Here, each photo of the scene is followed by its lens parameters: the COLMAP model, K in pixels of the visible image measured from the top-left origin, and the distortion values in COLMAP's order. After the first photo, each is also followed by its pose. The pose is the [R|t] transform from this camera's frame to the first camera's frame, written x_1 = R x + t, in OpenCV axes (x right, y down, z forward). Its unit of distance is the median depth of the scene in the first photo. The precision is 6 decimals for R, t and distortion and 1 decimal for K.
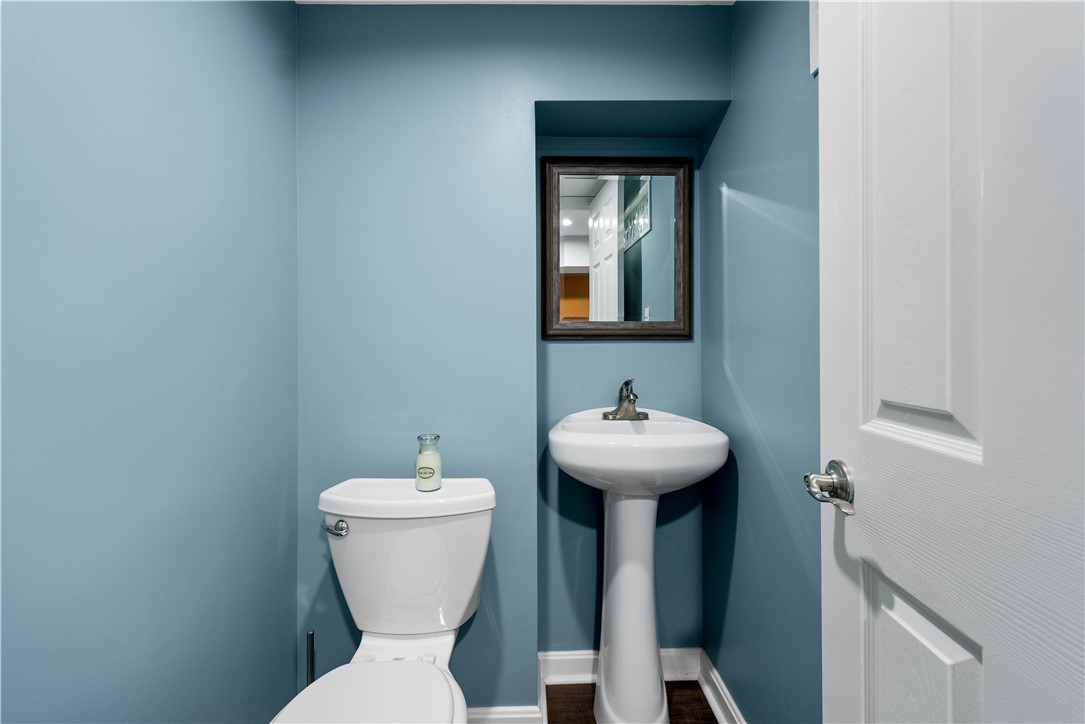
lens RADIAL K [[474.4, 0, 542.8], [0, 474.4, 354.4], [0, 0, 1]] dist [0.005228, 0.000178]
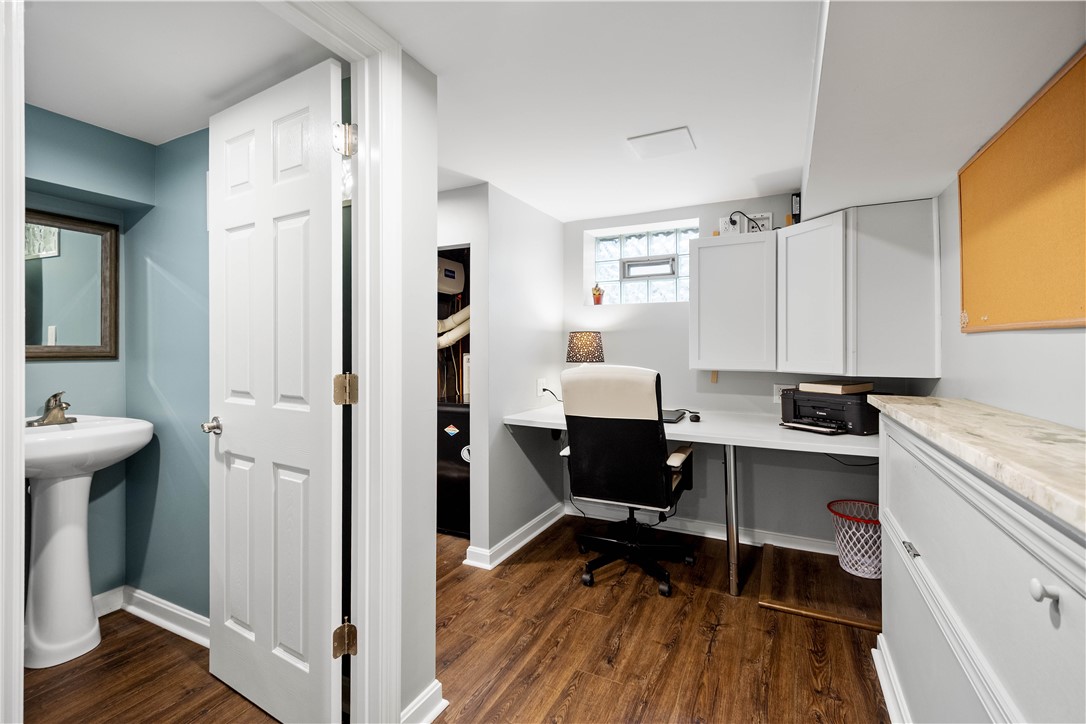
lens RADIAL K [[474.8, 0, 546.6], [0, 474.8, 346.3], [0, 0, 1]] dist [0.005228, 0.000178]
pose [[0.451626, 0.007962, 0.892172, -0.369140], [0.009495, 0.999861, -0.013729, -0.040722], [-0.892157, 0.014671, 0.451488, -0.750436]]
